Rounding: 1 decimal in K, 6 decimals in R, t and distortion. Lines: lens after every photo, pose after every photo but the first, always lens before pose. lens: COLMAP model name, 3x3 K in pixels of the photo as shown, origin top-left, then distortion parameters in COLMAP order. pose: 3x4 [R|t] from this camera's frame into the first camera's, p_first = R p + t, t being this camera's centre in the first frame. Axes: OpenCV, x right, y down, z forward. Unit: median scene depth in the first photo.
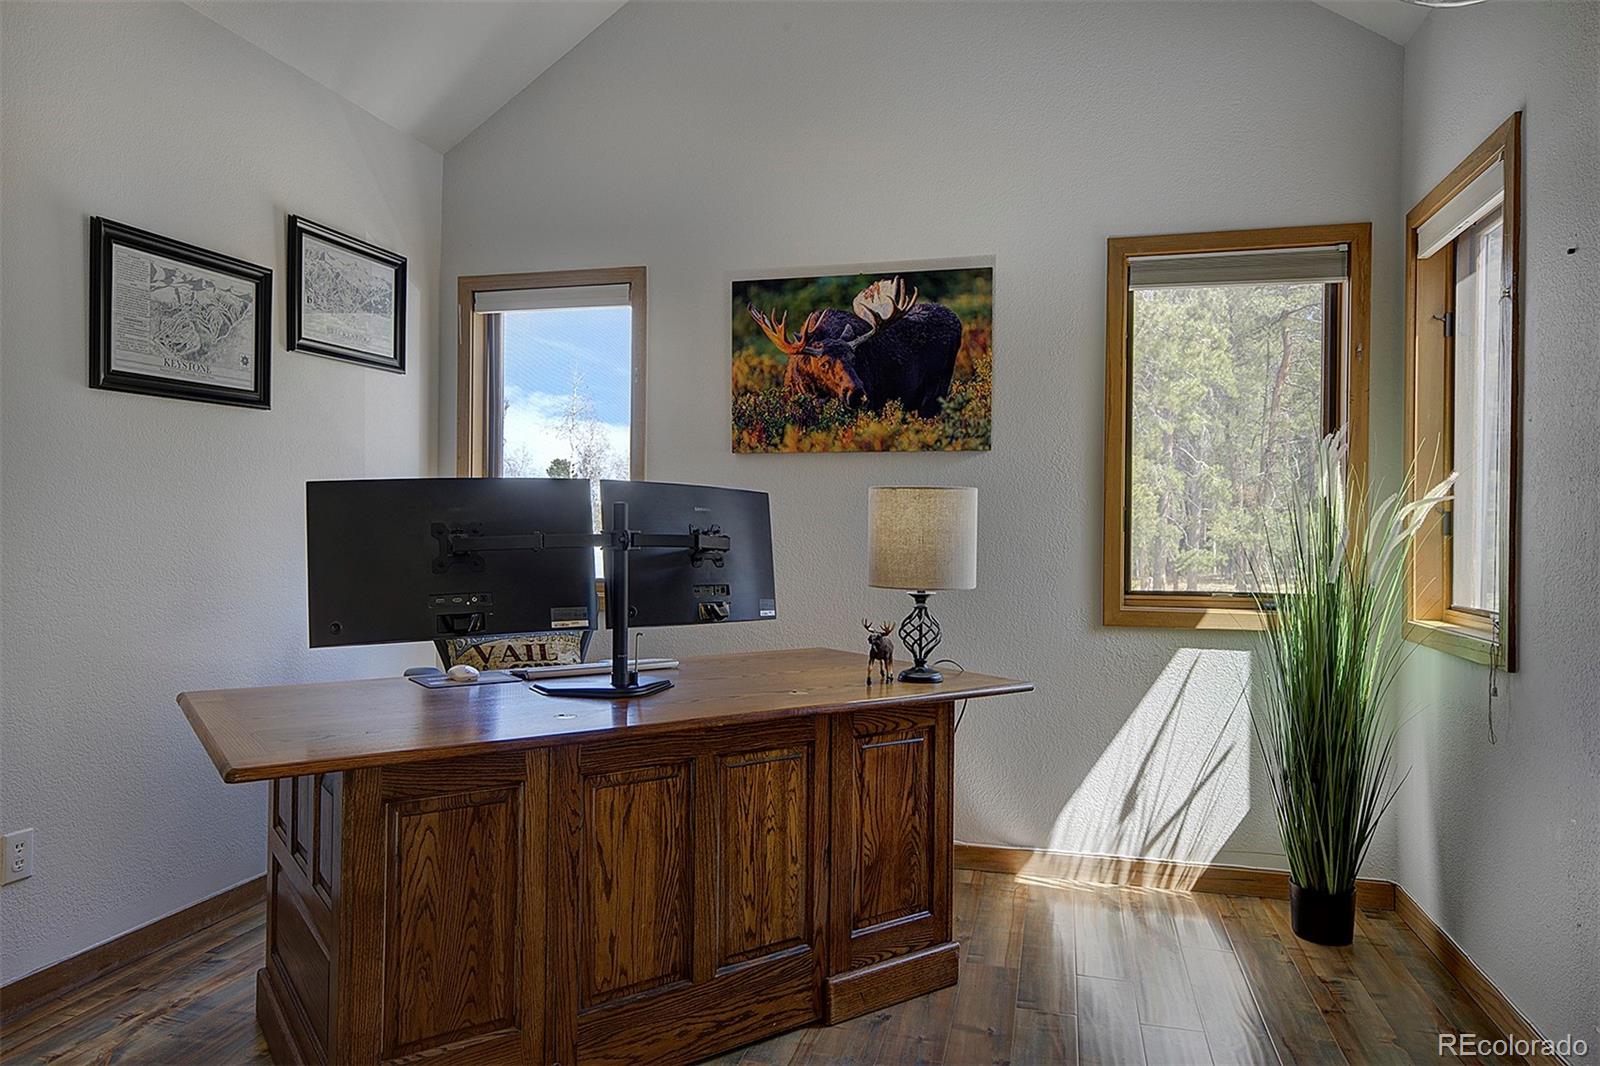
lens RADIAL K [[1093.0, 0, 797.6], [0, 1093.0, 530.7], [0, 0, 1]] dist [-0.013861, -0.003369]
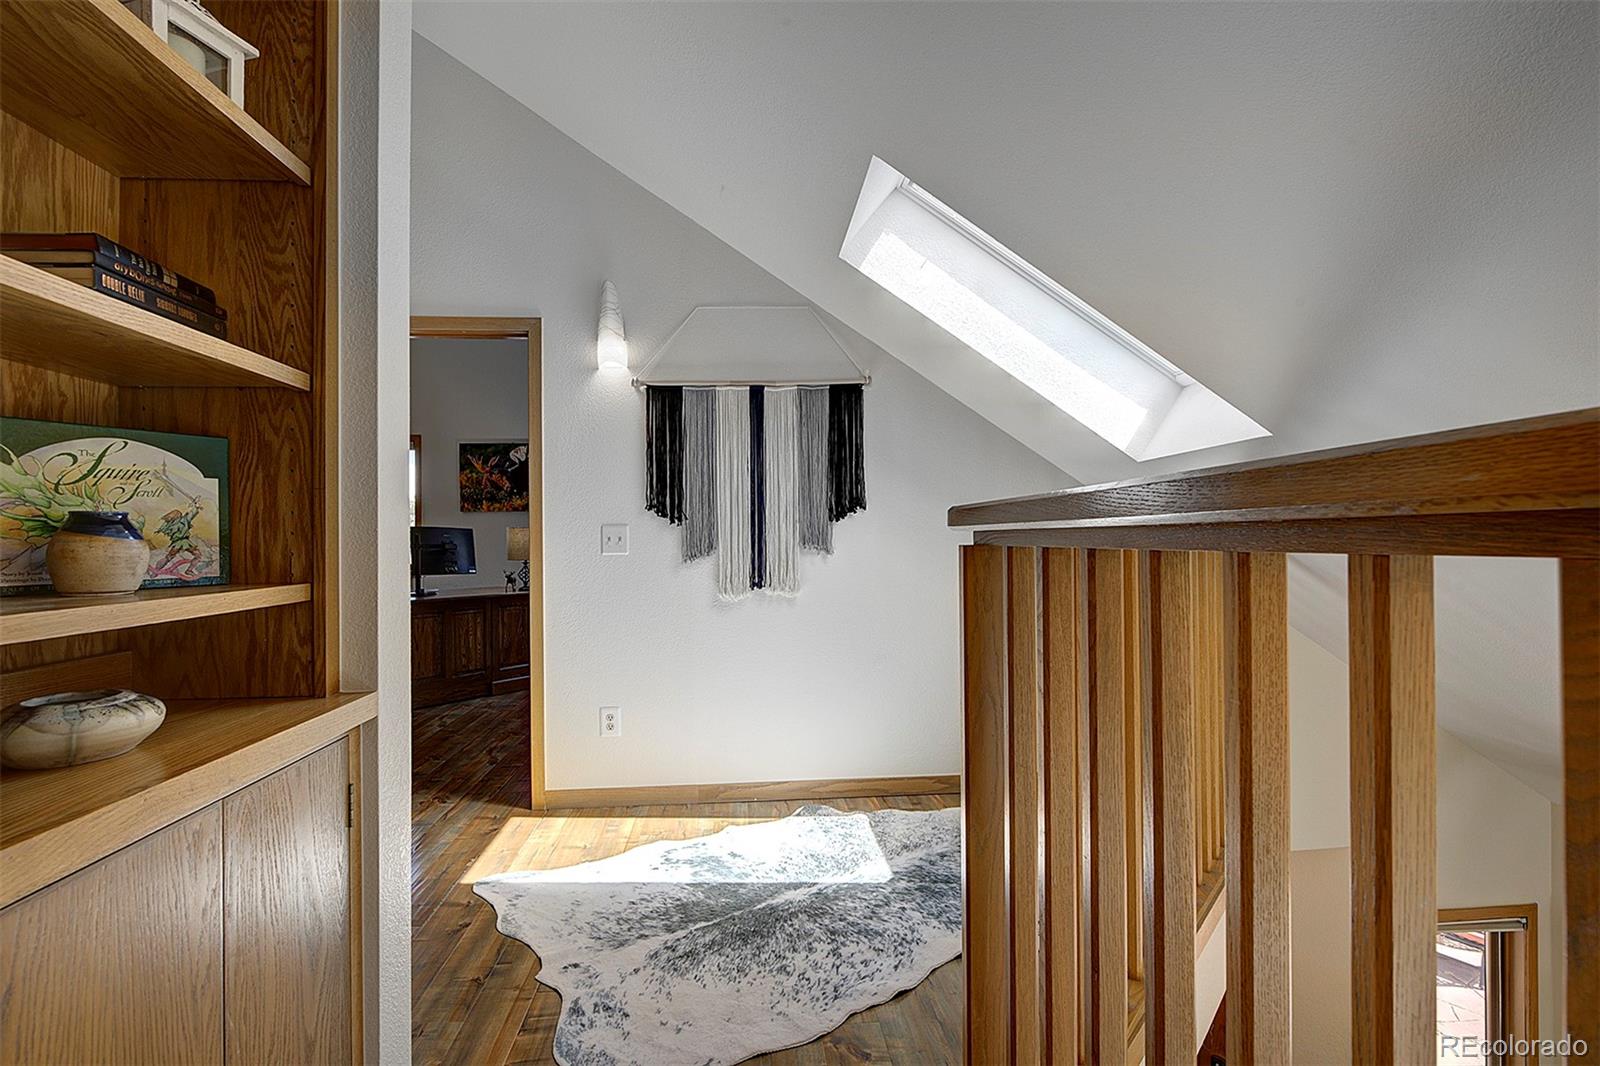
lens RADIAL K [[781.5, 0, 803.6], [0, 781.5, 530.3], [0, 0, 1]] dist [0.002929, 0.000070]
pose [[0.944289, -0.015906, 0.328731, 0.104801], [0.019964, 0.999760, -0.008973, 0.003874], [-0.328510, 0.015036, 0.944381, -1.065313]]
